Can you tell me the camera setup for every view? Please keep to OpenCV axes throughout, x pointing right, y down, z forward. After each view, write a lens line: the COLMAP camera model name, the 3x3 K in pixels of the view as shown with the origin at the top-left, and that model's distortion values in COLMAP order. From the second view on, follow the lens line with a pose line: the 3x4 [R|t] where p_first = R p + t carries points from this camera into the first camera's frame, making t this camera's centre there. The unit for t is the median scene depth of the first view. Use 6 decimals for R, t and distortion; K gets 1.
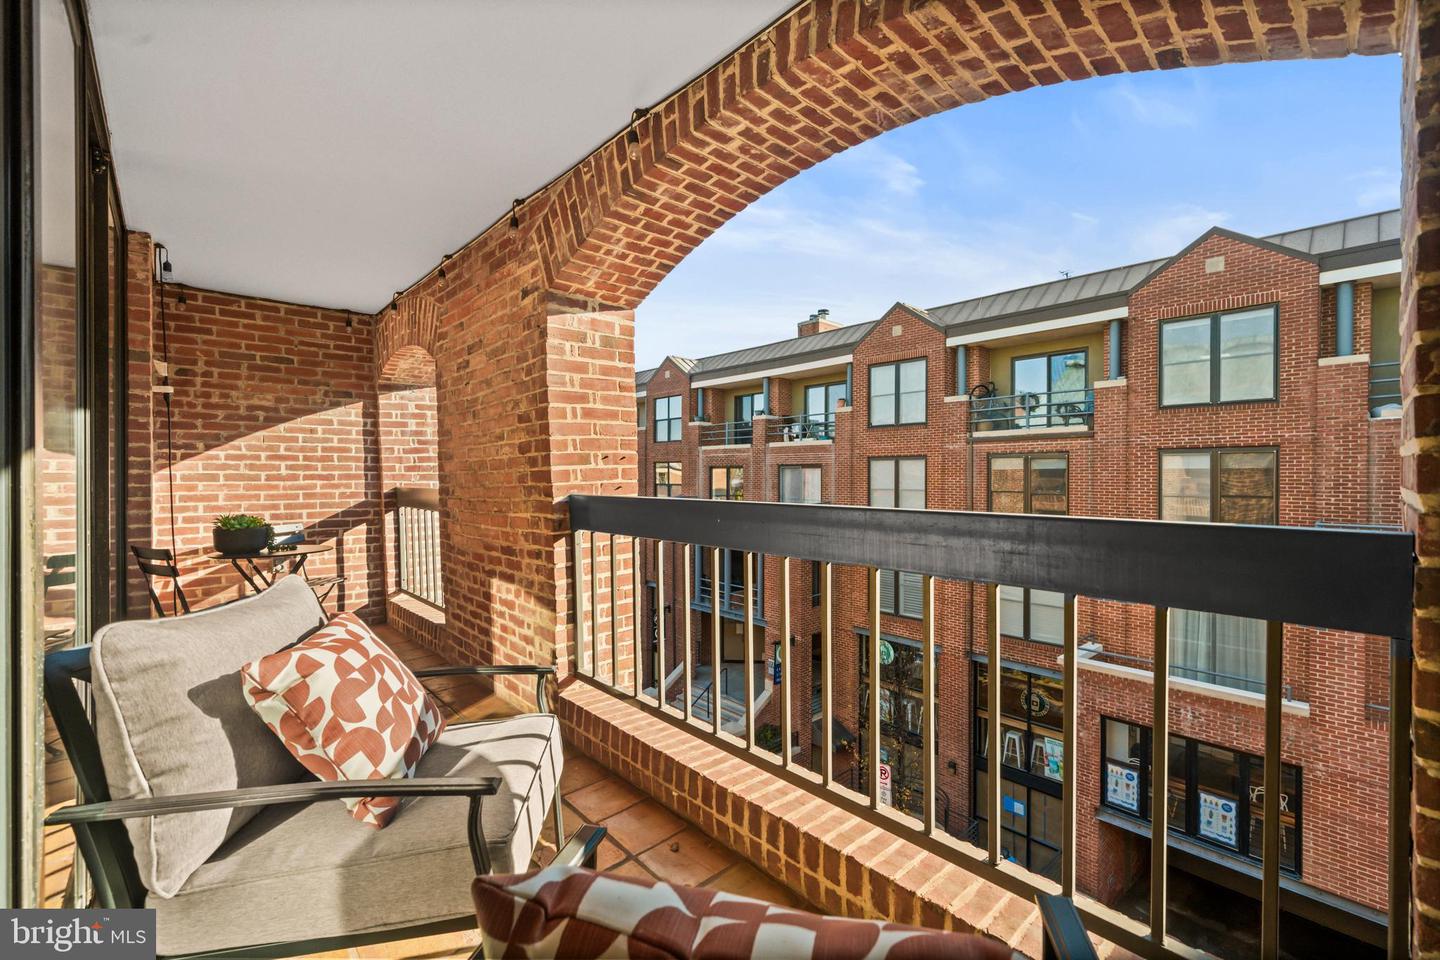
lens RADIAL K [[614.8, 0, 715.9], [0, 614.8, 475.3], [0, 0, 1]] dist [-0.001303, 0.000045]
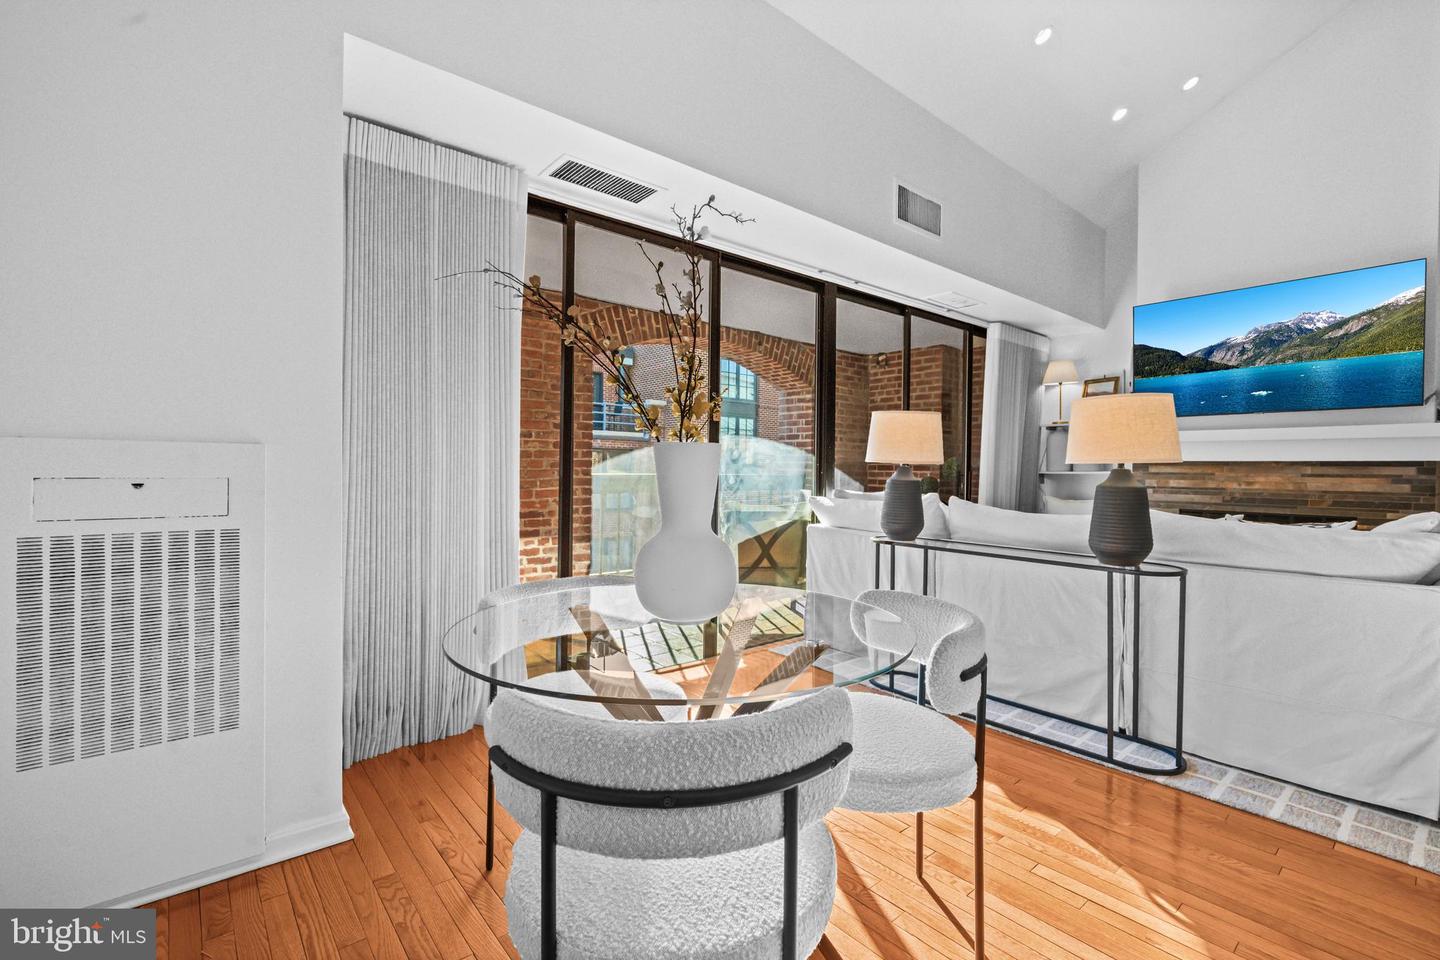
lens RADIAL K [[635.9, 0, 734.1], [0, 635.9, 477.7], [0, 0, 1]] dist [-0.000937, -0.000211]
pose [[0.019719, -0.009988, 0.999756, -0.571684], [-0.007675, 0.999919, 0.010141, 0.006664], [-0.999776, -0.007873, 0.019641, 0.159177]]
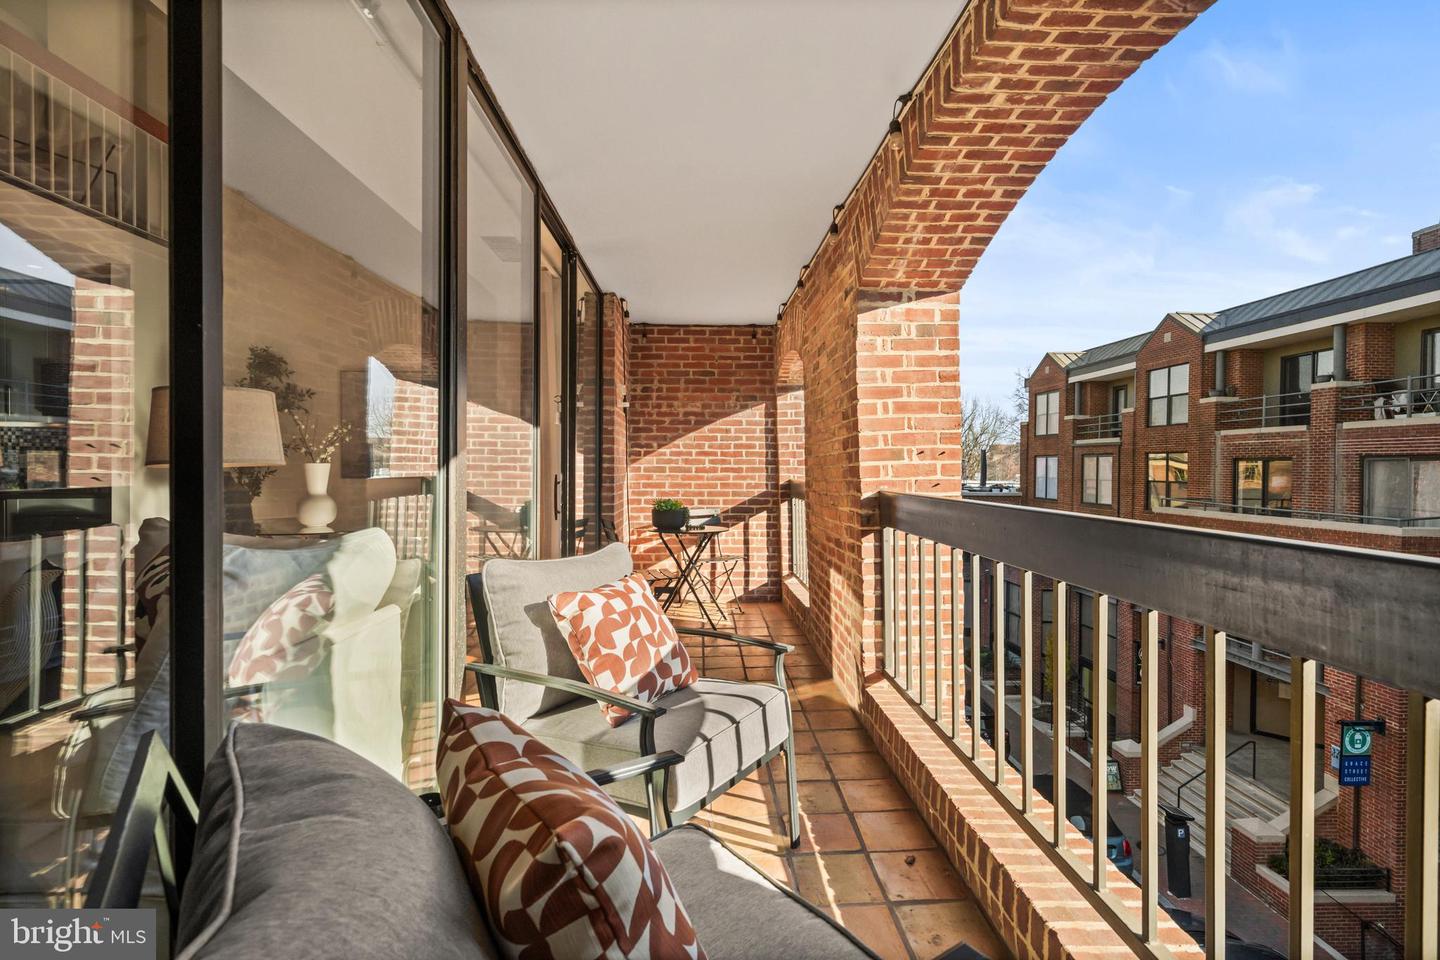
lens RADIAL K [[667.3, 0, 706.8], [0, 667.3, 468.2], [0, 0, 1]] dist [0.000845, -0.000236]
pose [[0.757294, 0.006866, -0.653038, 0.073740], [-0.006480, 0.999975, 0.002998, -0.001752], [0.653042, 0.001961, 0.757319, -0.000020]]
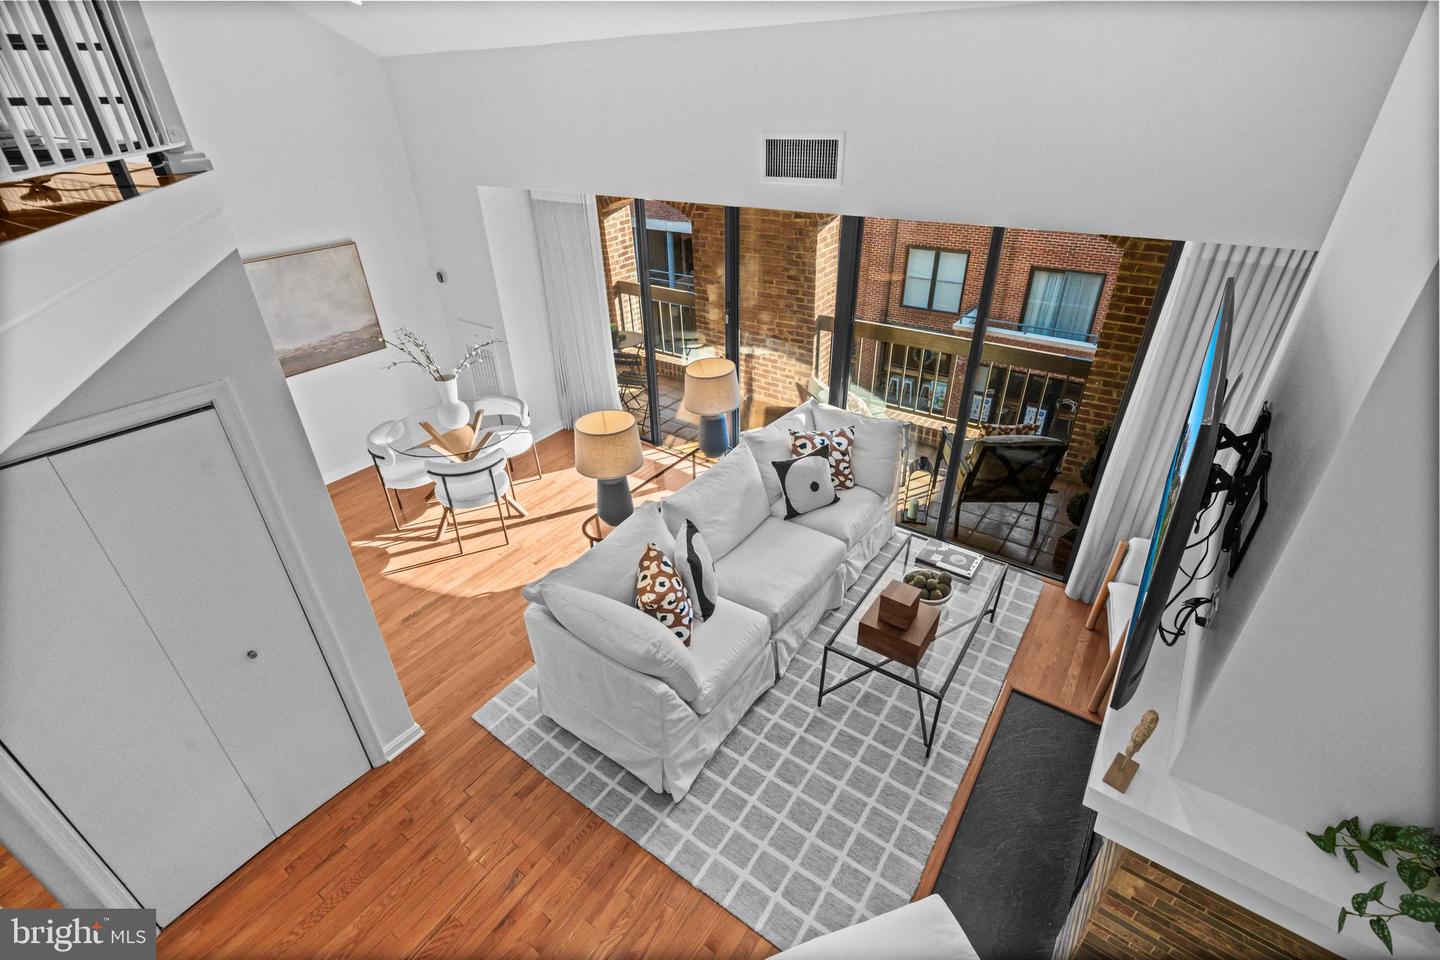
lens RADIAL K [[658.4, 0, 720.0], [0, 658.4, 480.0], [0, 0, 1]] dist [0.000801, 0.000095]
pose [[0.976292, -0.124304, 0.177207, -0.308777], [0.018506, 0.863605, 0.503829, -0.187424], [-0.215665, -0.488605, 0.845431, -0.349947]]
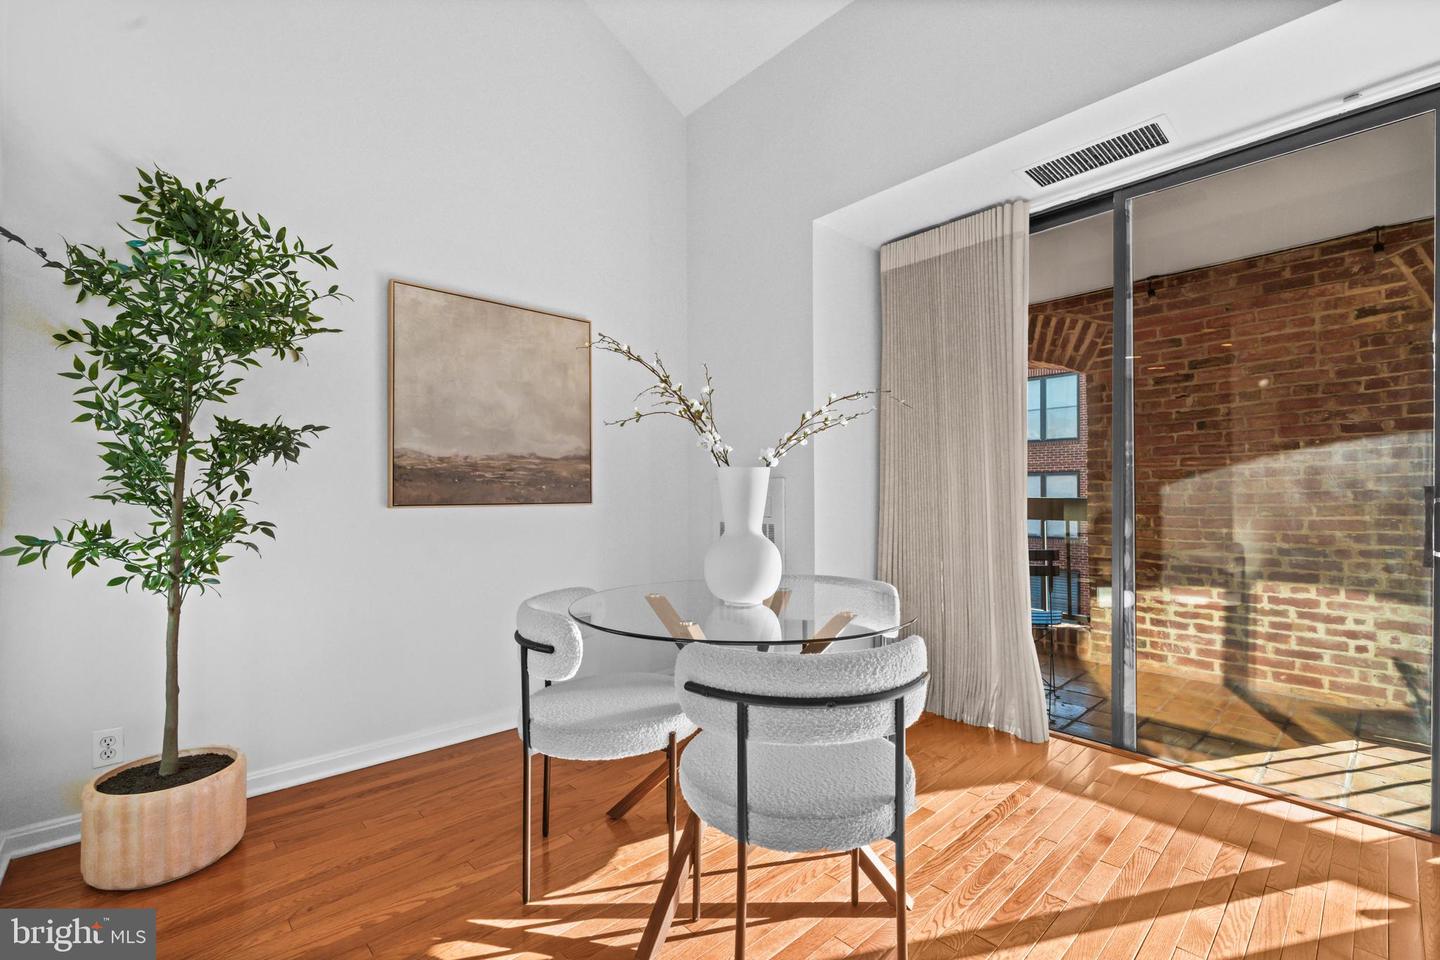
lens RADIAL K [[627.1, 0, 723.4], [0, 627.1, 484.6], [0, 0, 1]] dist [0.000878, 0.000318]
pose [[0.999896, 0.000008, 0.014388, -0.427618], [0.000285, 0.999793, -0.020364, 0.009759], [-0.014385, 0.020366, 0.999689, -0.021108]]
